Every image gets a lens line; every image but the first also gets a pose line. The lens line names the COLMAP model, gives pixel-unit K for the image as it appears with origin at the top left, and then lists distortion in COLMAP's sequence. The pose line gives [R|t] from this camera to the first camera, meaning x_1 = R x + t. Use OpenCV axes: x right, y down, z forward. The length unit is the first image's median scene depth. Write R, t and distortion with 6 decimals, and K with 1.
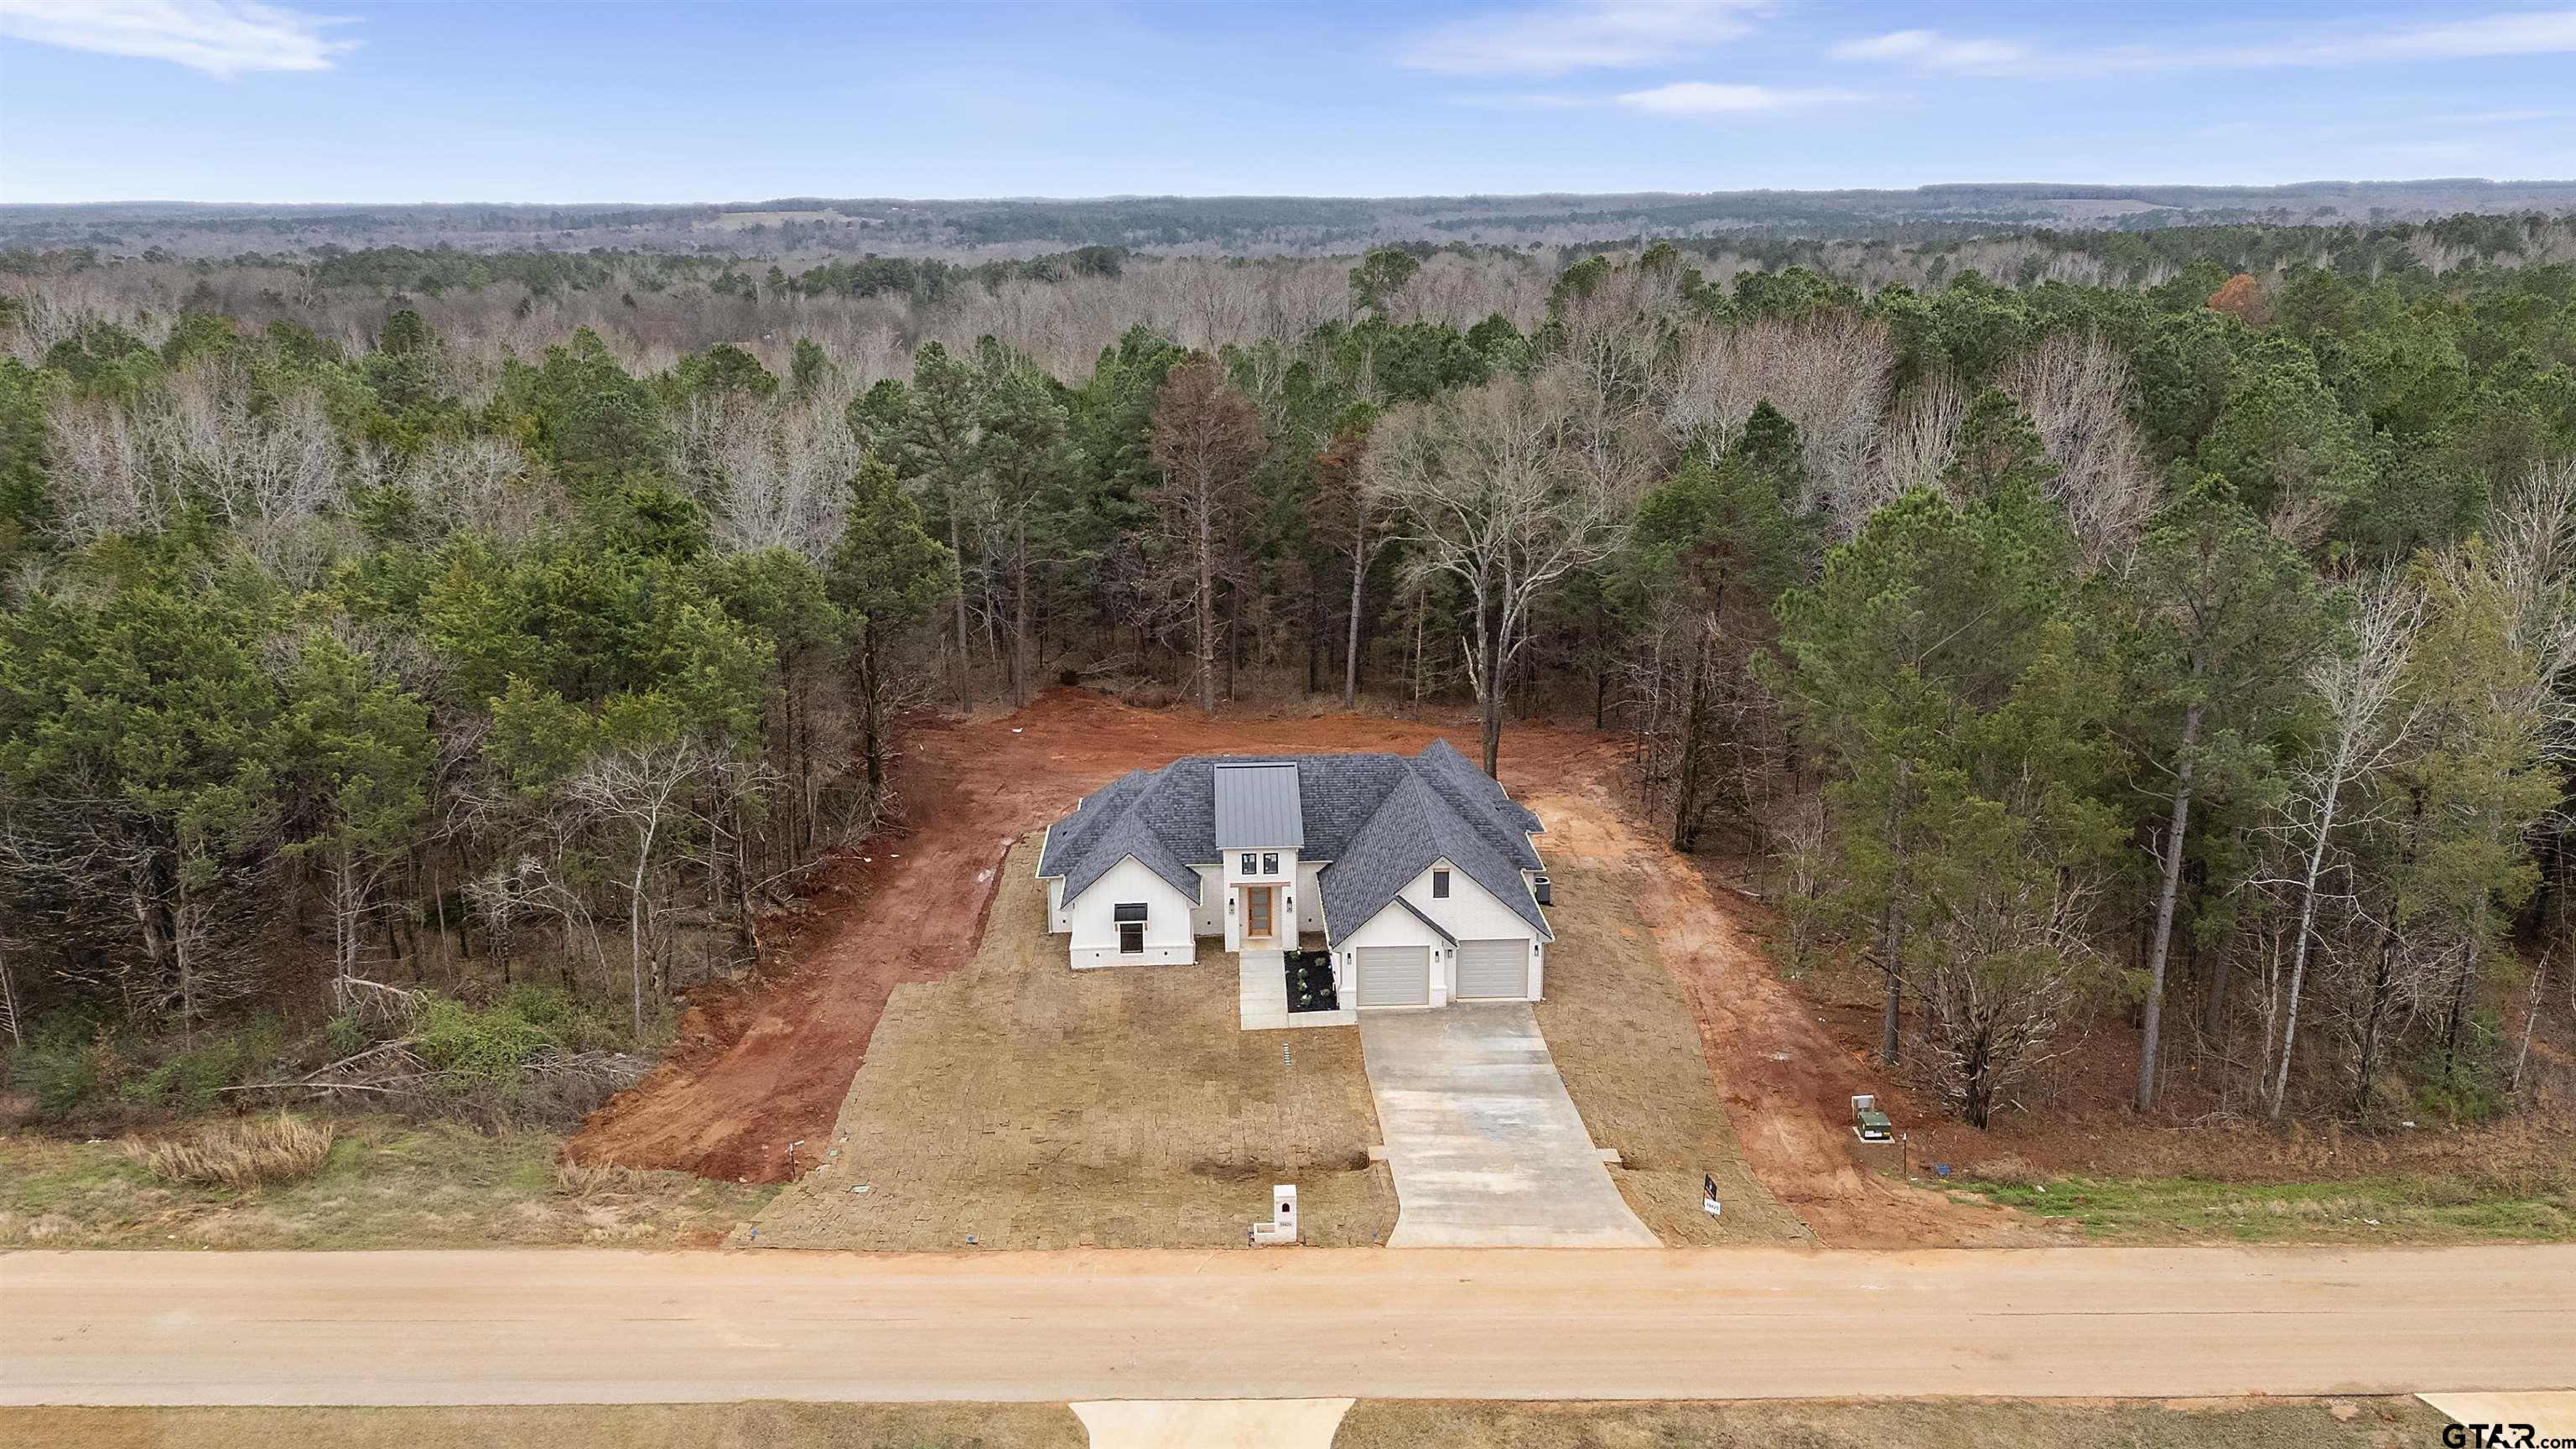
lens RADIAL K [[1871.4, 0, 1288.0], [0, 1871.4, 724.5], [0, 0, 1]] dist [0.081953, -0.069808]
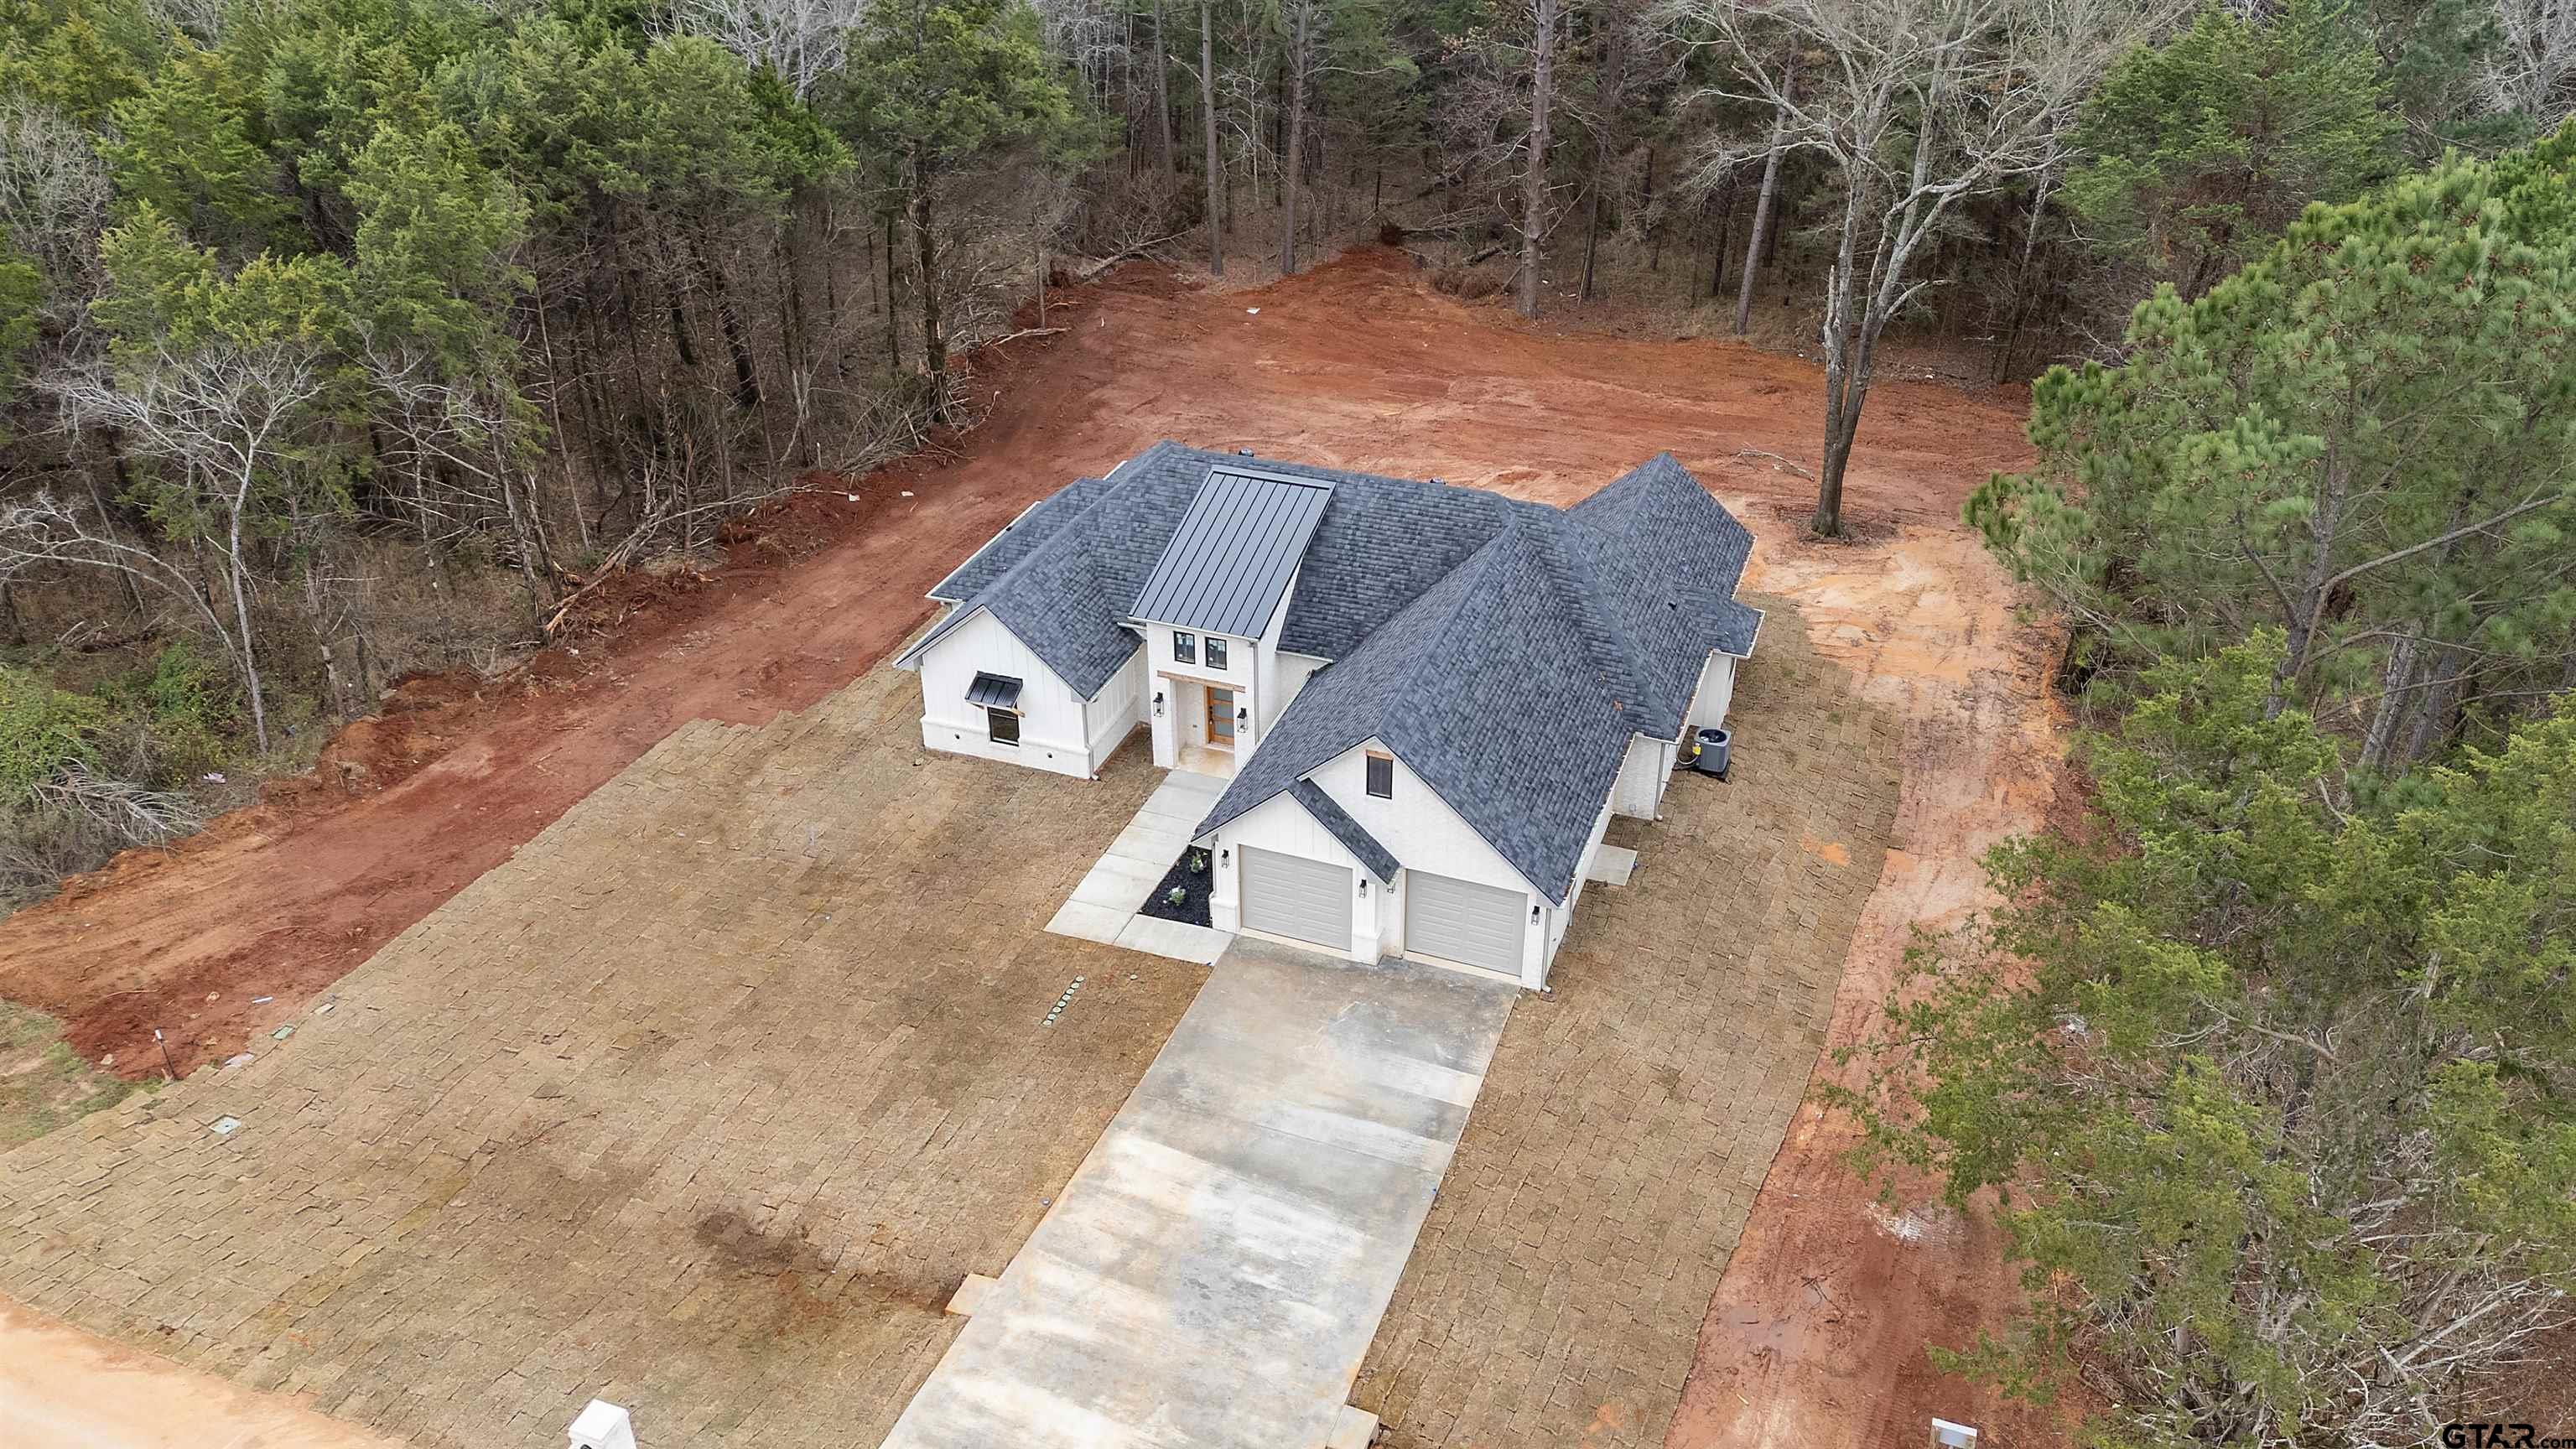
lens RADIAL K [[1928.5, 0, 1277.9], [0, 1928.5, 660.8], [0, 0, 1]] dist [0.083695, -0.056271]
pose [[0.917565, 0.195258, -0.346336, 0.249464], [-0.107847, 0.960673, 0.255885, -0.096214], [0.382679, -0.197440, 0.902538, 0.454457]]
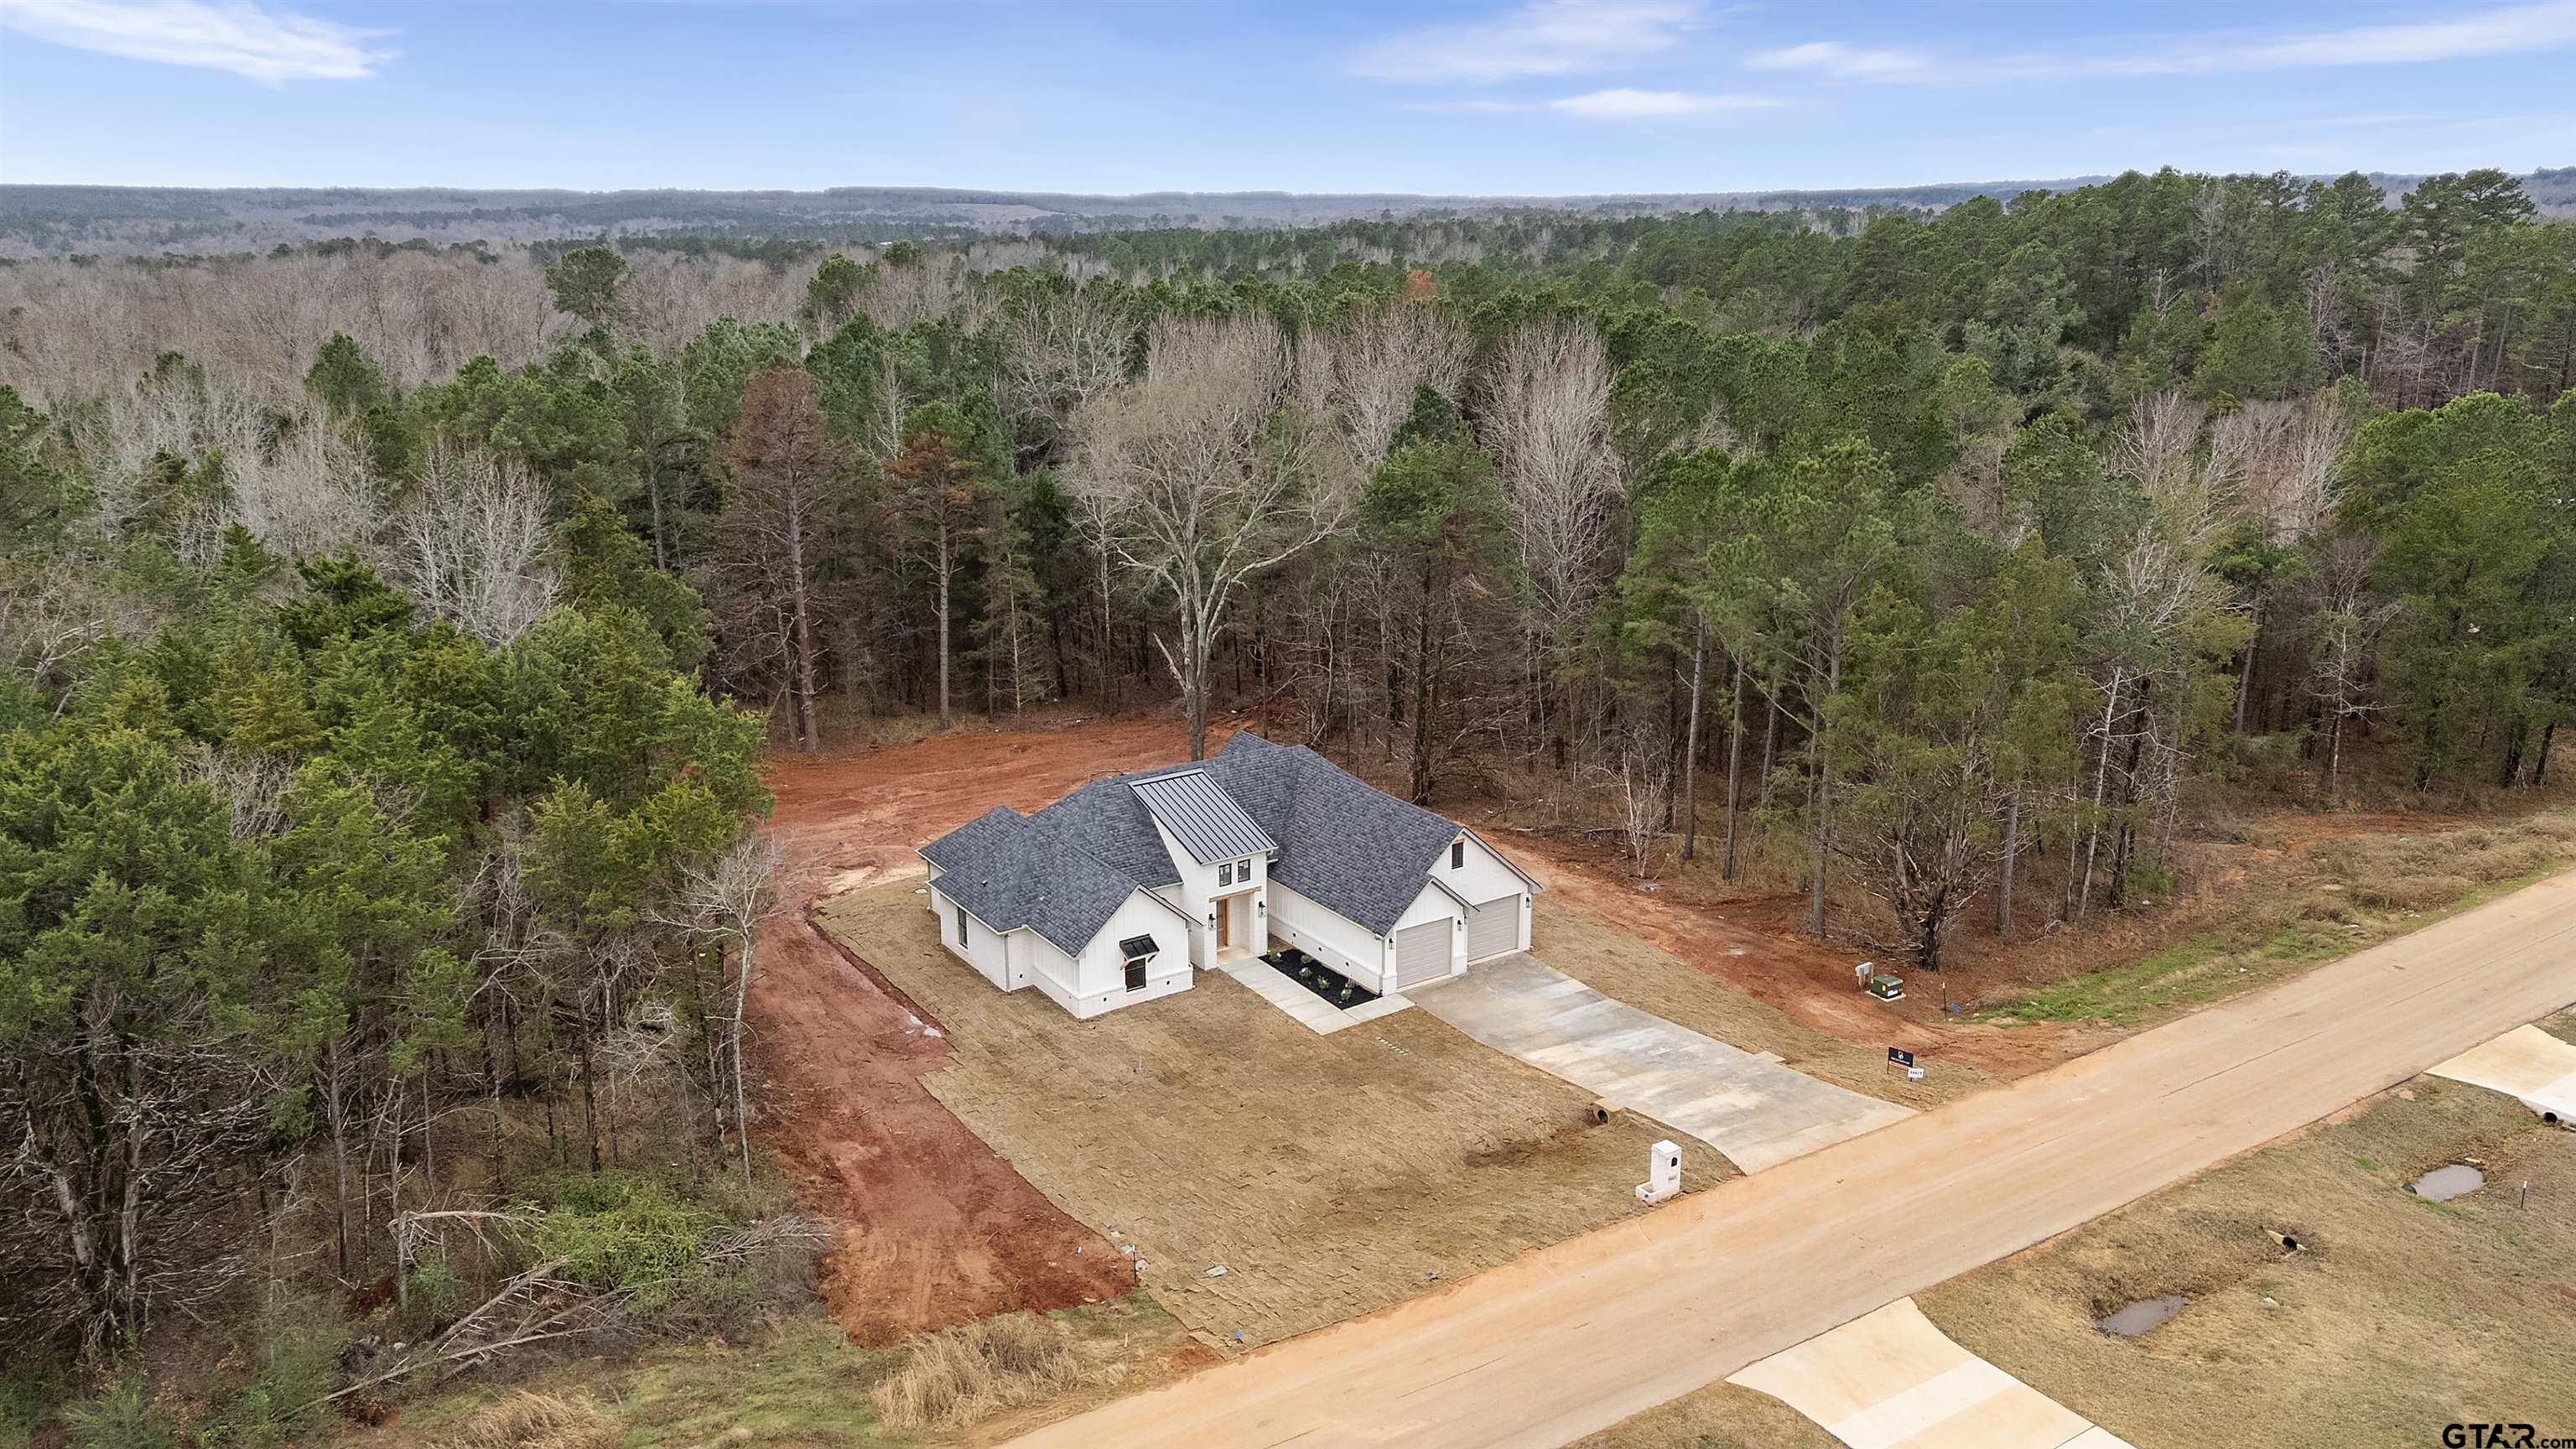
lens RADIAL K [[1871.4, 0, 1288.0], [0, 1871.4, 724.5], [0, 0, 1]] dist [0.081953, -0.069808]
pose [[0.853818, -0.136575, 0.502337, -0.503129], [0.136669, 0.989931, 0.036845, -0.036877], [-0.502311, 0.037195, 0.863887, 0.148962]]
